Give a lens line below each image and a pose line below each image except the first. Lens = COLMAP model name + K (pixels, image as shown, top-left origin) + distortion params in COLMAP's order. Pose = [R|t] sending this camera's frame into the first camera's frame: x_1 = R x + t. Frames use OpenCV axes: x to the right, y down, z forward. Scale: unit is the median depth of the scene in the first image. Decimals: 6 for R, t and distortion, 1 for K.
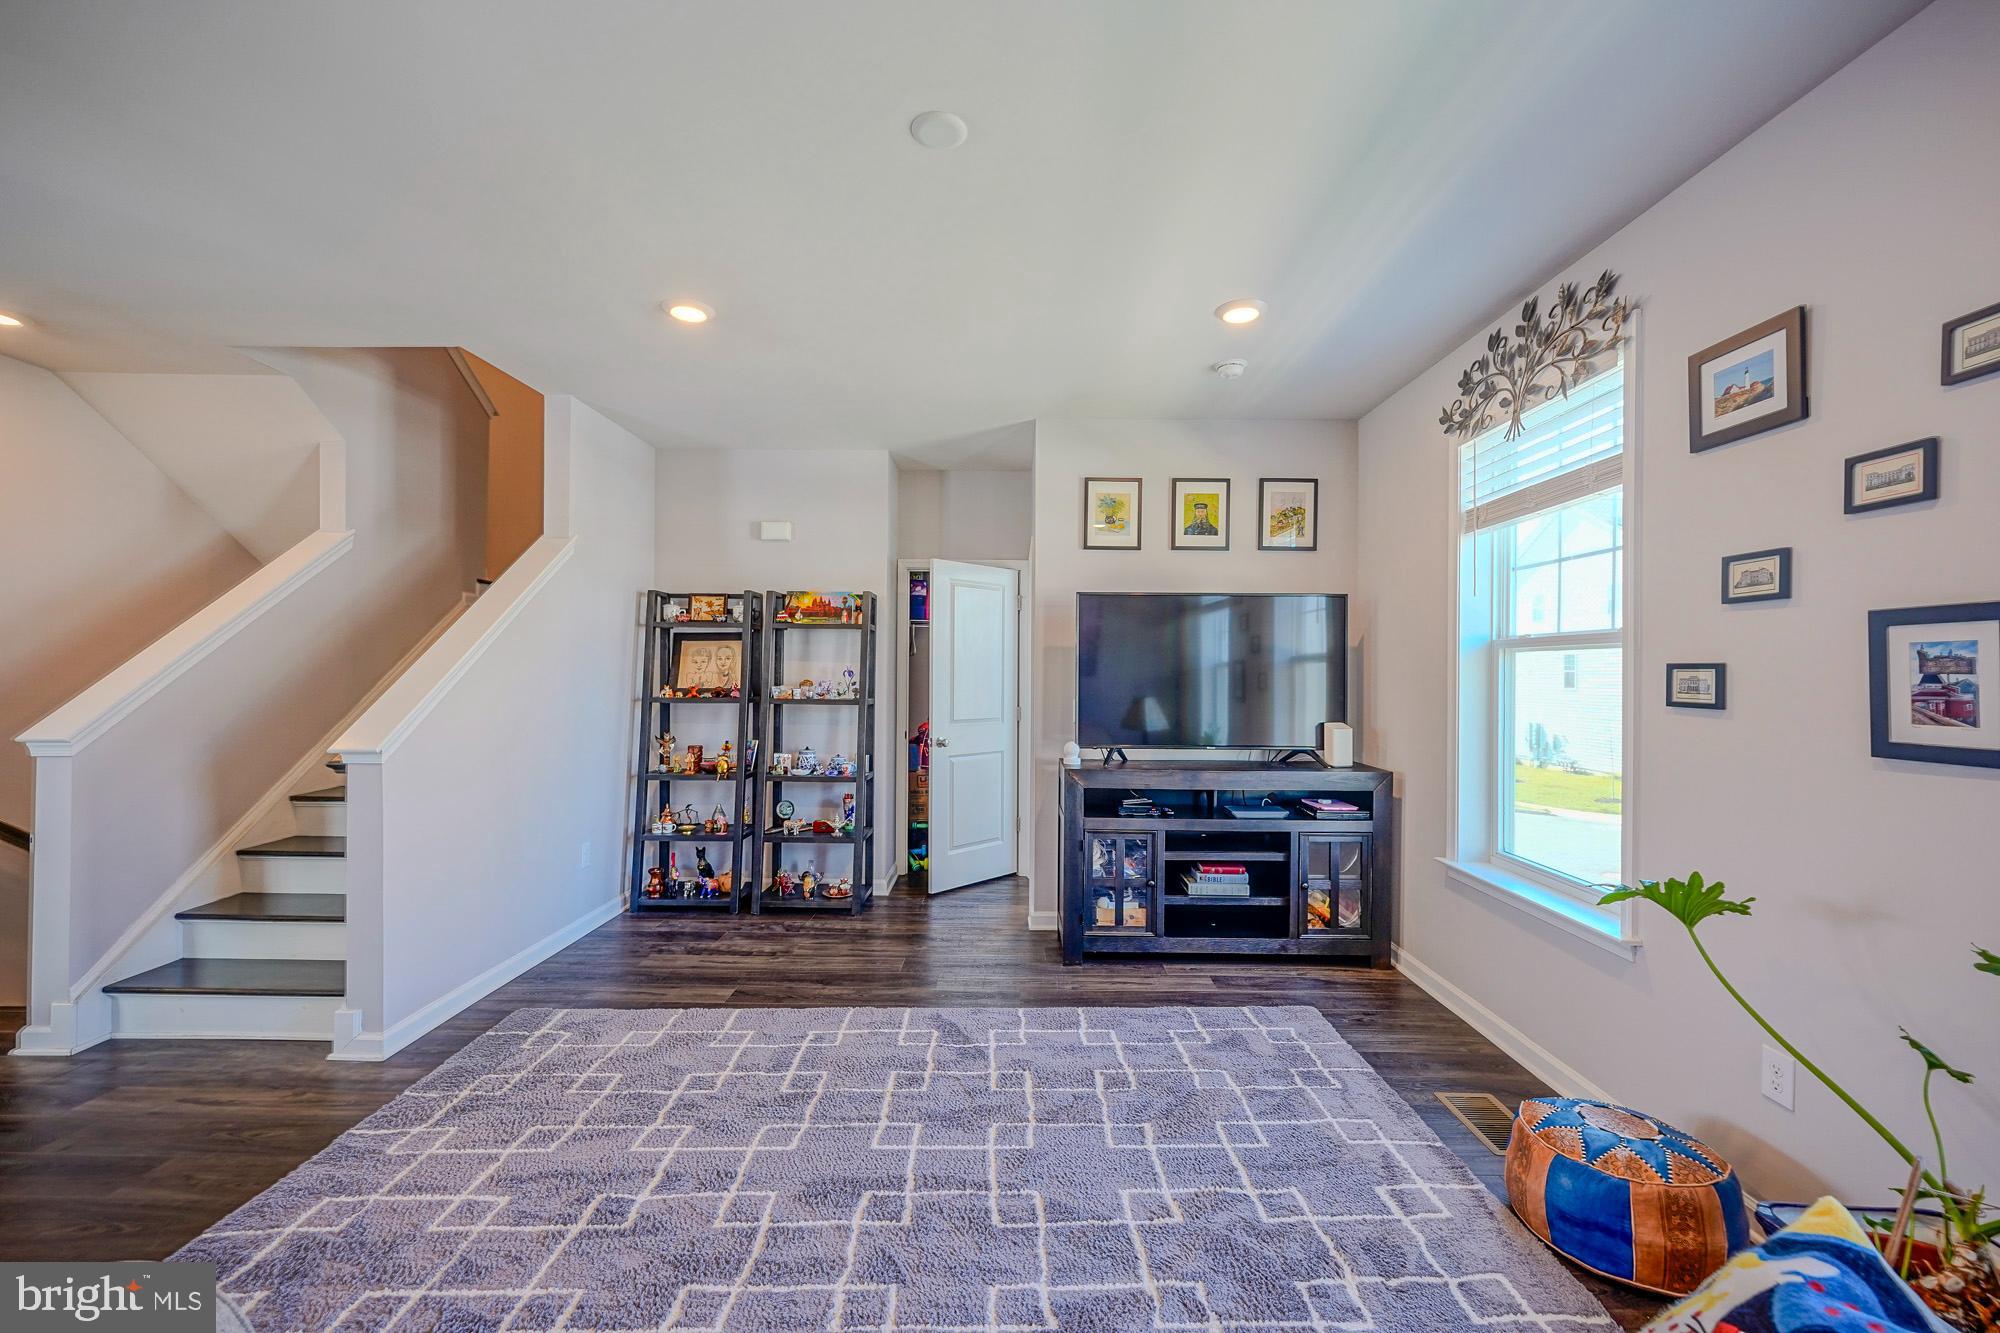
lens RADIAL K [[804.3, 0, 1006.9], [0, 804.3, 670.3], [0, 0, 1]] dist [-0.001363, -0.000352]
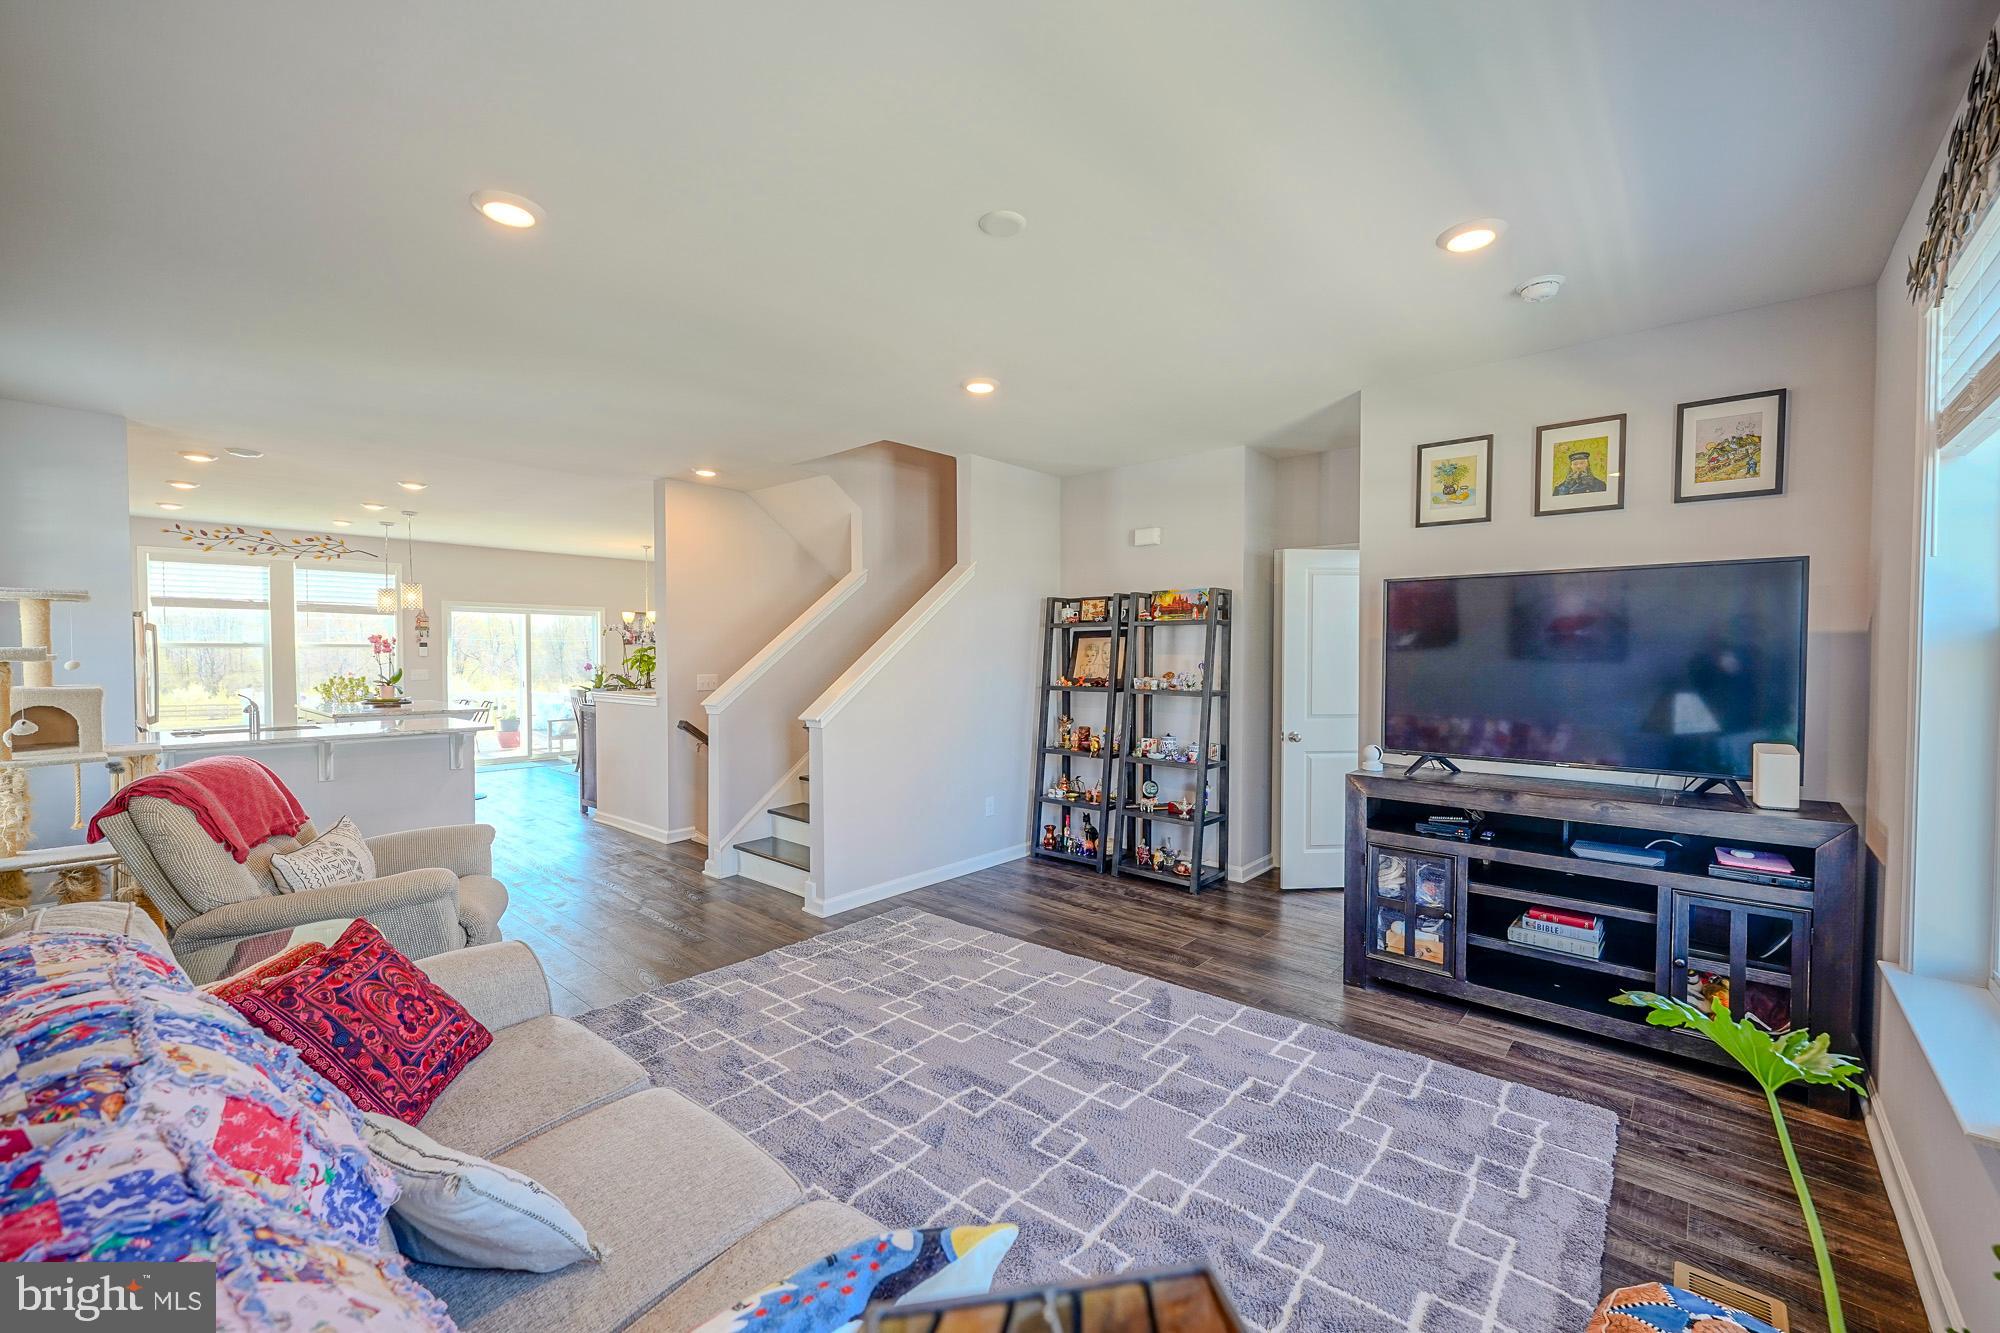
lens RADIAL K [[794.5, 0, 998.7], [0, 794.5, 670.6], [0, 0, 1]] dist [-0.002473, -0.000081]
pose [[0.757094, 0.007568, -0.653262, 0.347538], [0.007621, 0.999763, 0.020415, -0.017071], [0.653262, -0.020434, 0.756856, 0.046494]]
